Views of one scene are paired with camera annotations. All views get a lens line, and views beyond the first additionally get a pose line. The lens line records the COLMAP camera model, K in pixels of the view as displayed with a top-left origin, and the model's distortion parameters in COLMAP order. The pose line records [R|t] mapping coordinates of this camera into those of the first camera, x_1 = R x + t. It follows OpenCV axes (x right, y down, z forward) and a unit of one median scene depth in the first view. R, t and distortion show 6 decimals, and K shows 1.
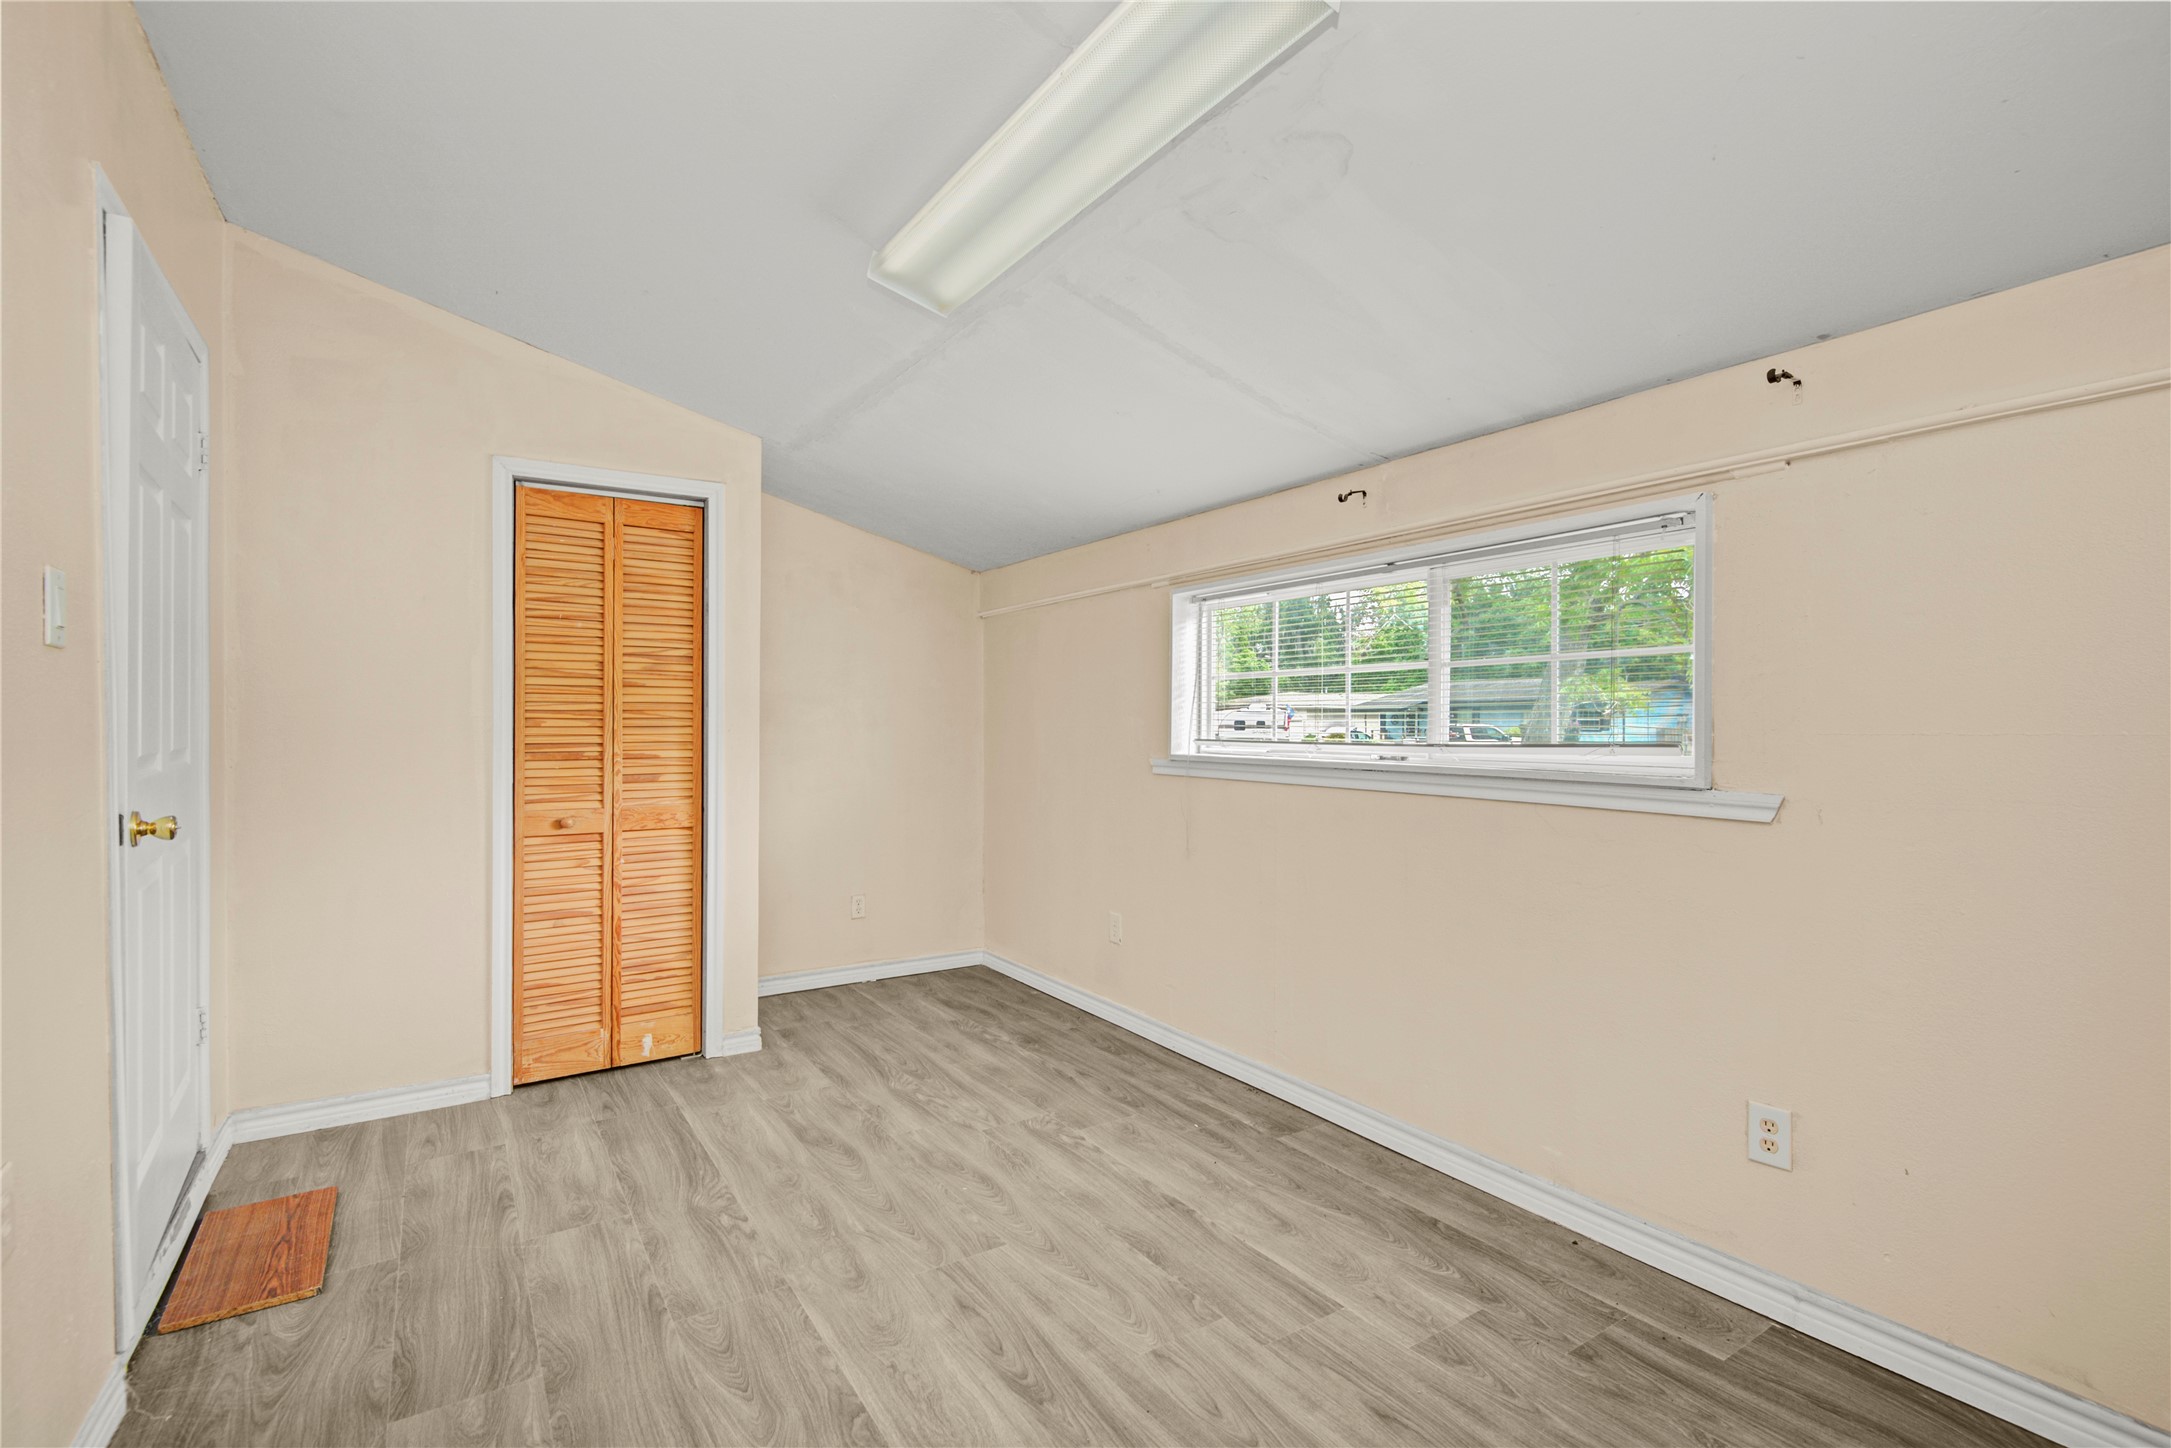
lens RADIAL K [[988.6, 0, 1086.1], [0, 988.6, 726.7], [0, 0, 1]] dist [0.003825, -0.005500]
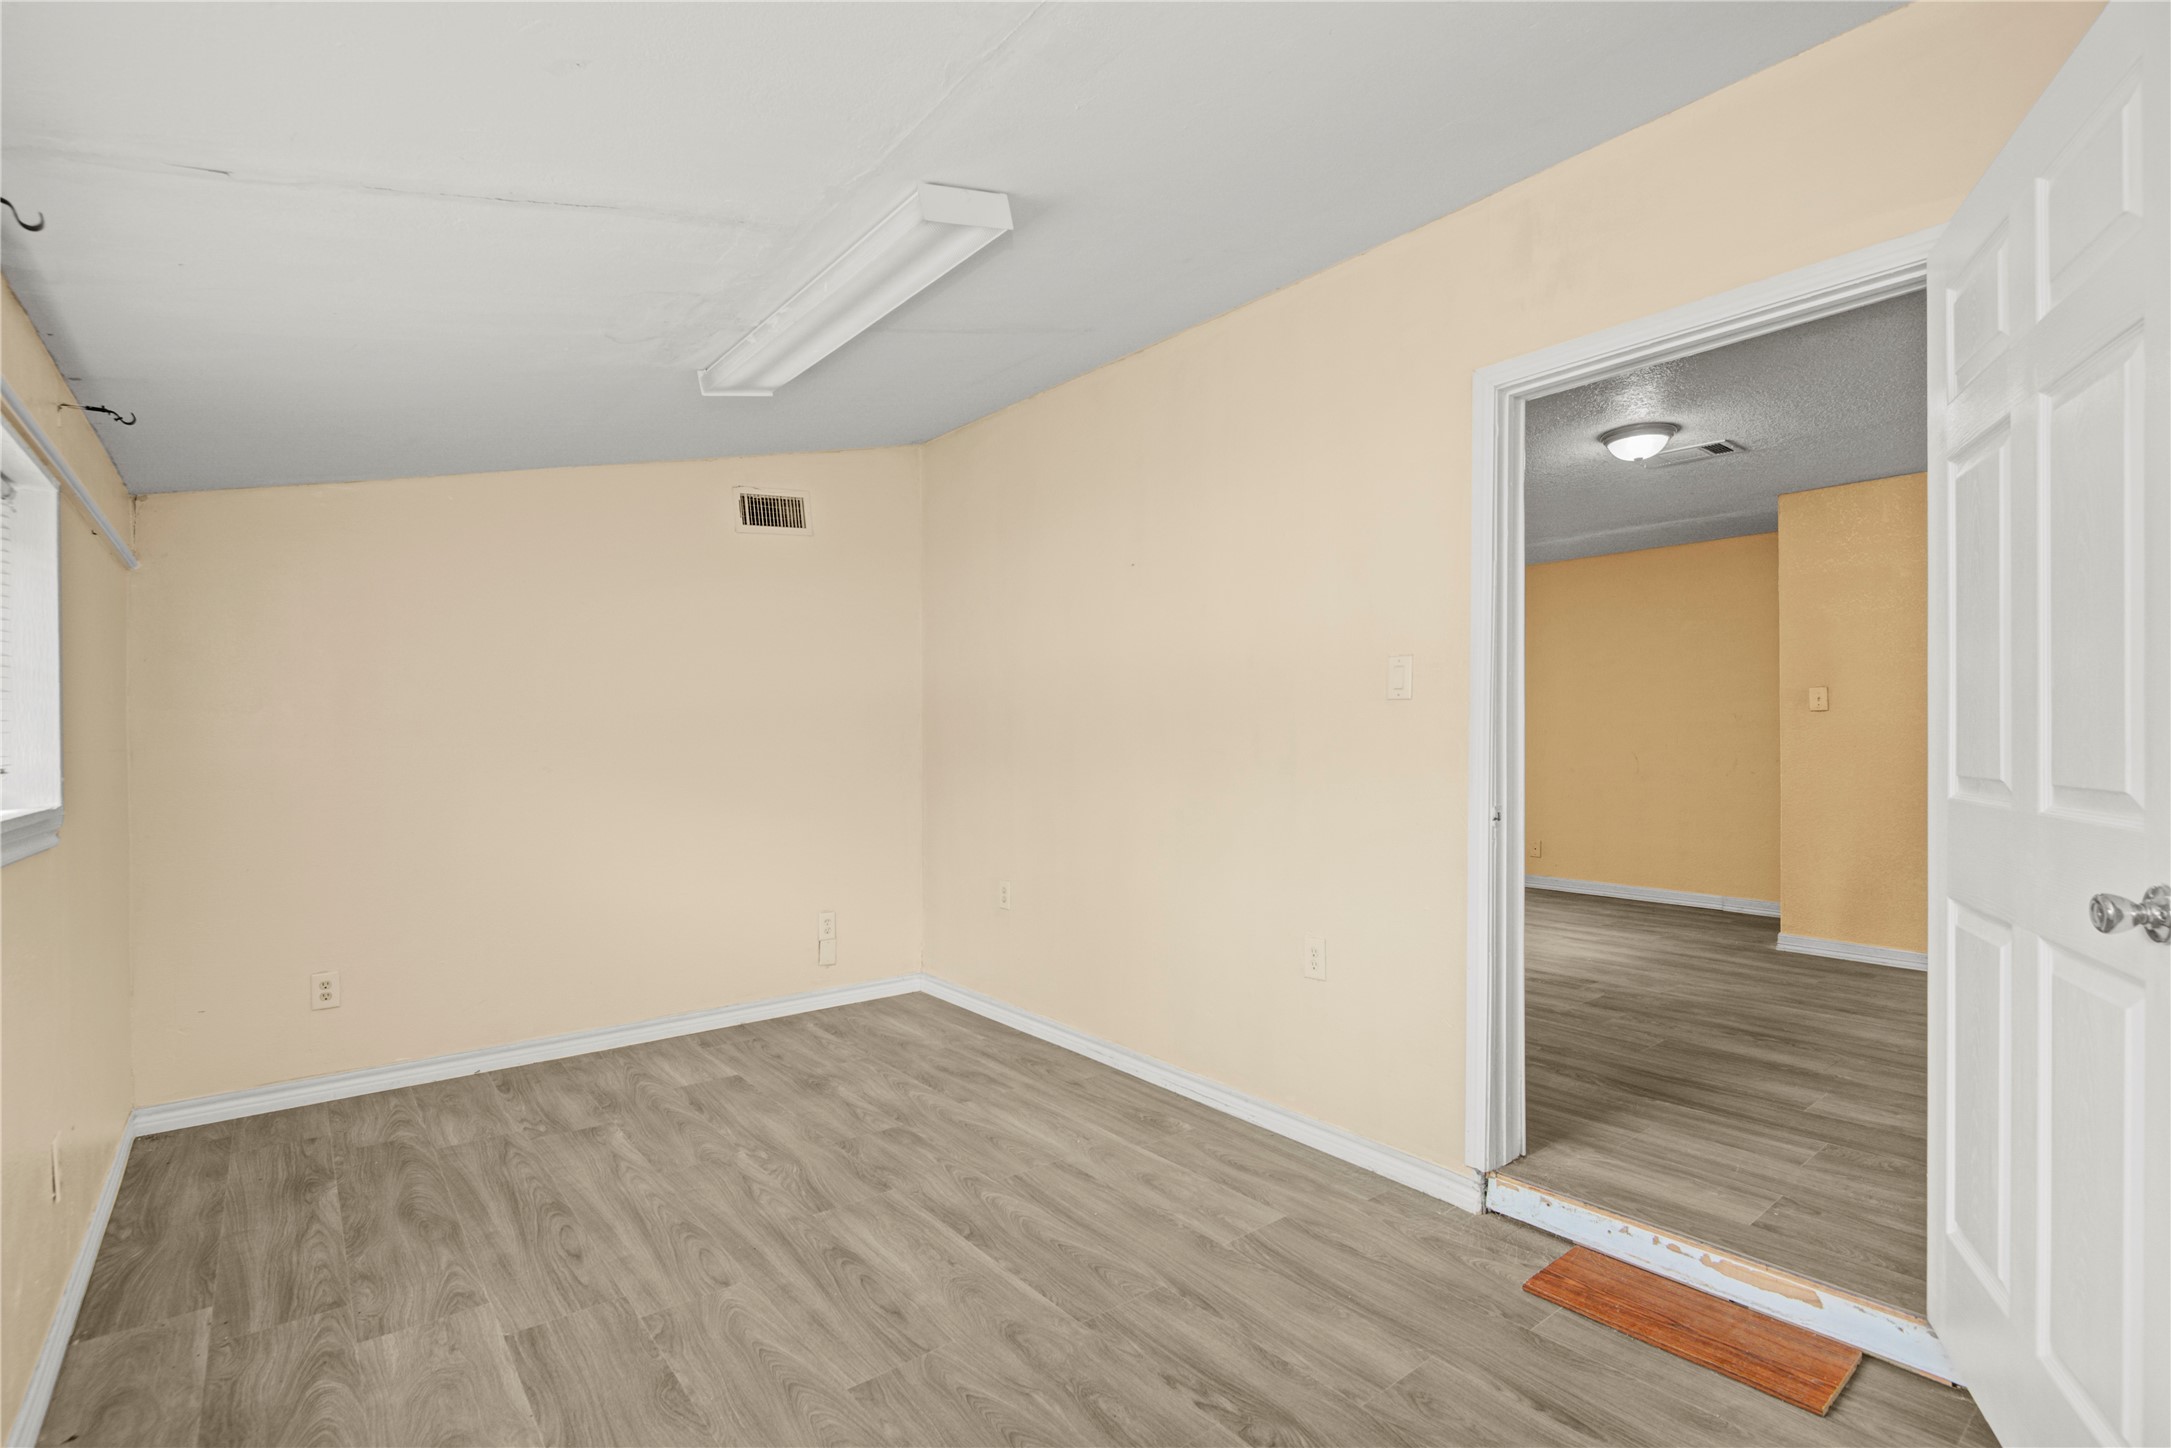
lens RADIAL K [[988.6, 0, 1084.9], [0, 988.6, 733.9], [0, 0, 1]] dist [0.003825, -0.005500]
pose [[-0.994995, -0.000932, -0.099923, -0.213064], [-0.000607, 0.999994, -0.003289, -0.008386], [0.099926, -0.003212, -0.994990, 2.024276]]
